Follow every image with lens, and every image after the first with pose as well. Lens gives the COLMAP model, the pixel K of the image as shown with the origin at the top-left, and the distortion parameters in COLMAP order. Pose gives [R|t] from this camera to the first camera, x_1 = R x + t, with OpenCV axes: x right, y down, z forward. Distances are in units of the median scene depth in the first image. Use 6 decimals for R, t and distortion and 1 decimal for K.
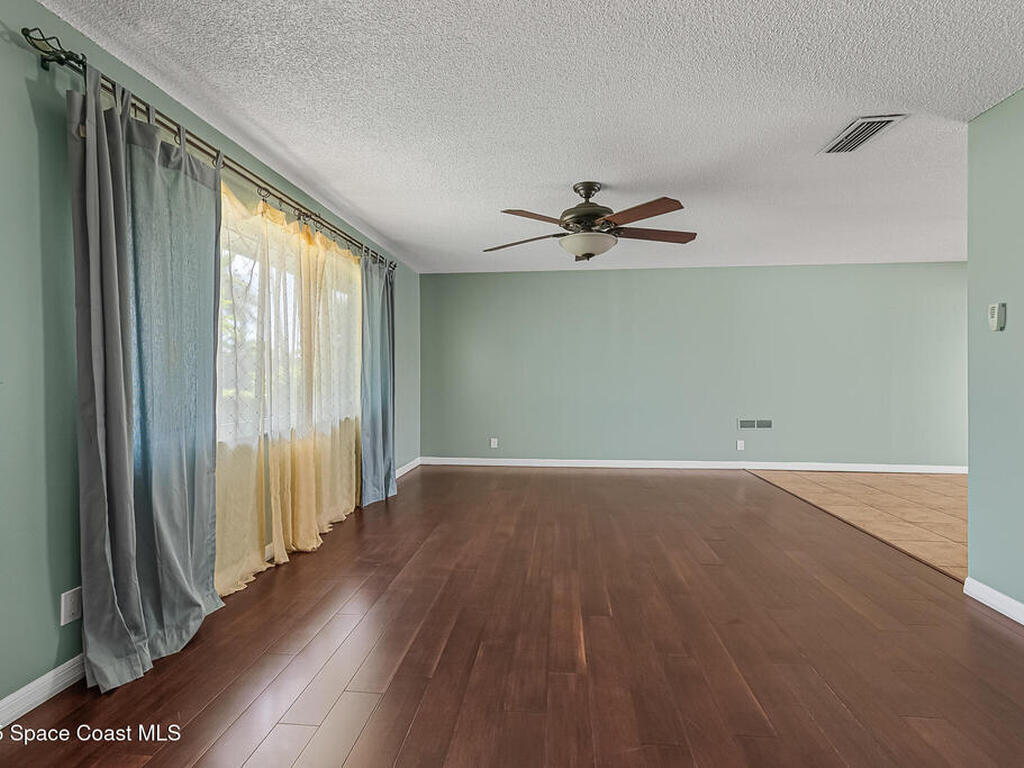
lens RADIAL K [[491.3, 0, 512.9], [0, 491.3, 378.6], [0, 0, 1]] dist [0.004272, 0.000015]
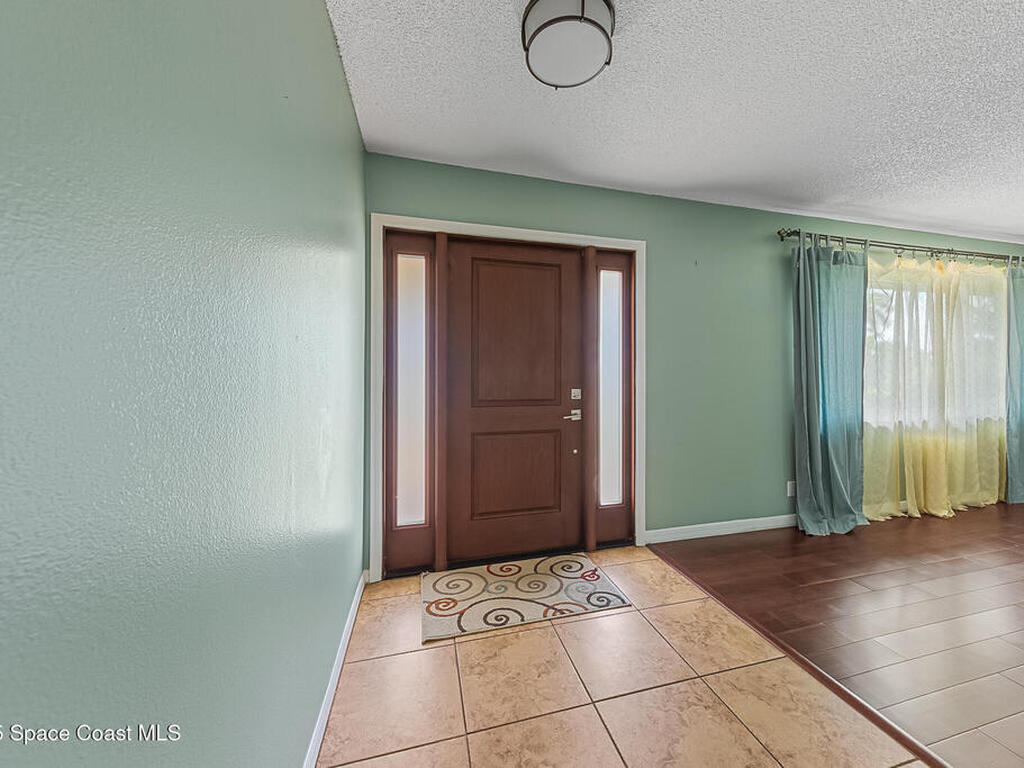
lens RADIAL K [[410.1, 0, 537.8], [0, 410.1, 375.4], [0, 0, 1]] dist [0.001743, 0.000052]
pose [[0.377737, -0.002005, -0.925911, 0.239557], [-0.005377, 0.999976, -0.004359, -0.009286], [0.925897, 0.006625, 0.377717, -0.499676]]
